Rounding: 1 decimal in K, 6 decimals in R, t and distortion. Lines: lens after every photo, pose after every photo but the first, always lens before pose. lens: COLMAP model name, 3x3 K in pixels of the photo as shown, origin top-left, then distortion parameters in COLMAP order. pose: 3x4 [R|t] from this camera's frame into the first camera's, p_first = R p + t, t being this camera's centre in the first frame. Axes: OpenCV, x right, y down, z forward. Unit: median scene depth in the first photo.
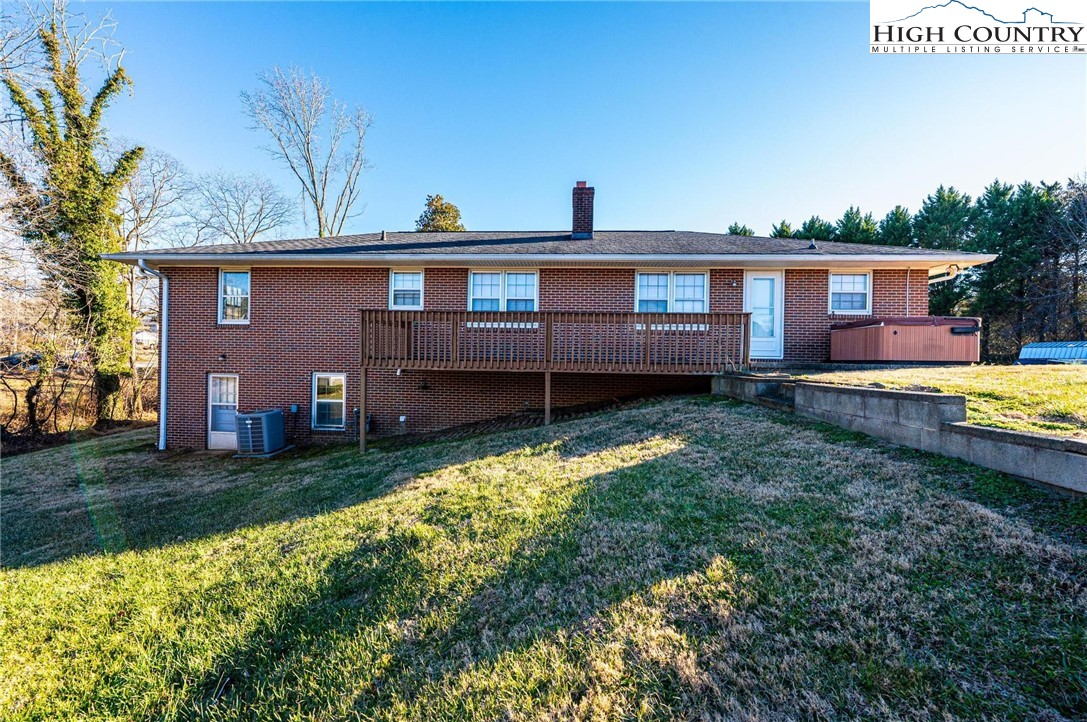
lens RADIAL K [[432.1, 0, 543.5], [0, 432.1, 361.0], [0, 0, 1]] dist [-0.001510, 0.000223]
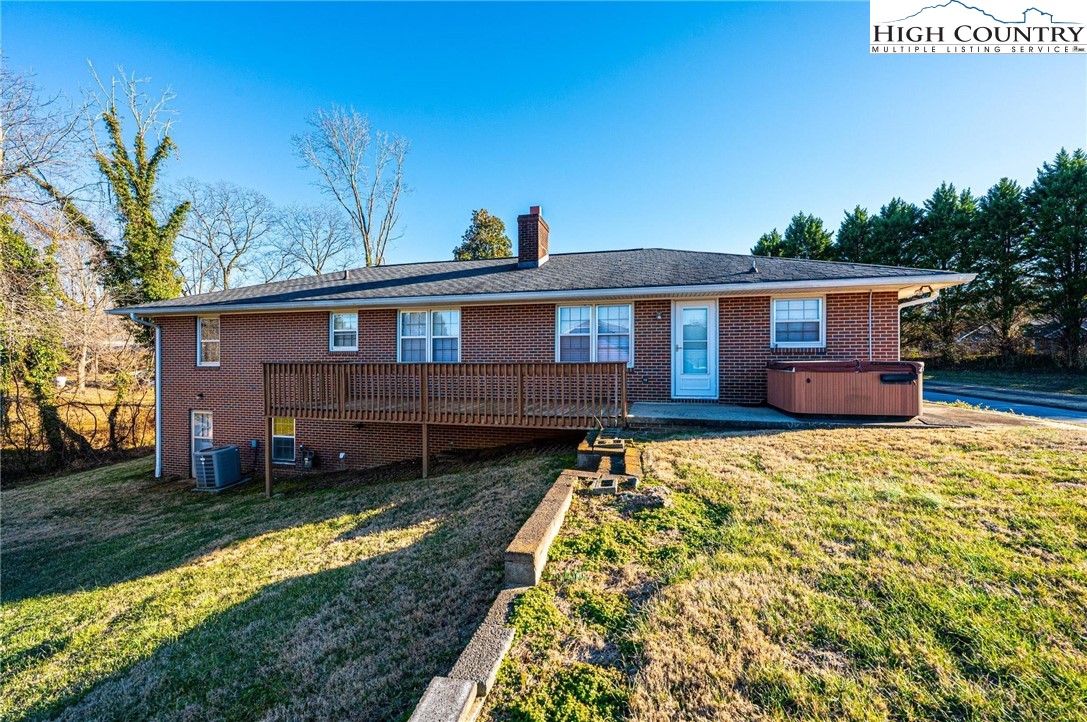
lens RADIAL K [[432.1, 0, 543.5], [0, 432.1, 361.0], [0, 0, 1]] dist [-0.001510, 0.000223]
pose [[0.983281, -0.018743, -0.181128, 0.297761], [0.018817, 0.999822, -0.001309, -0.072384], [0.181120, -0.002121, 0.983459, 0.053290]]
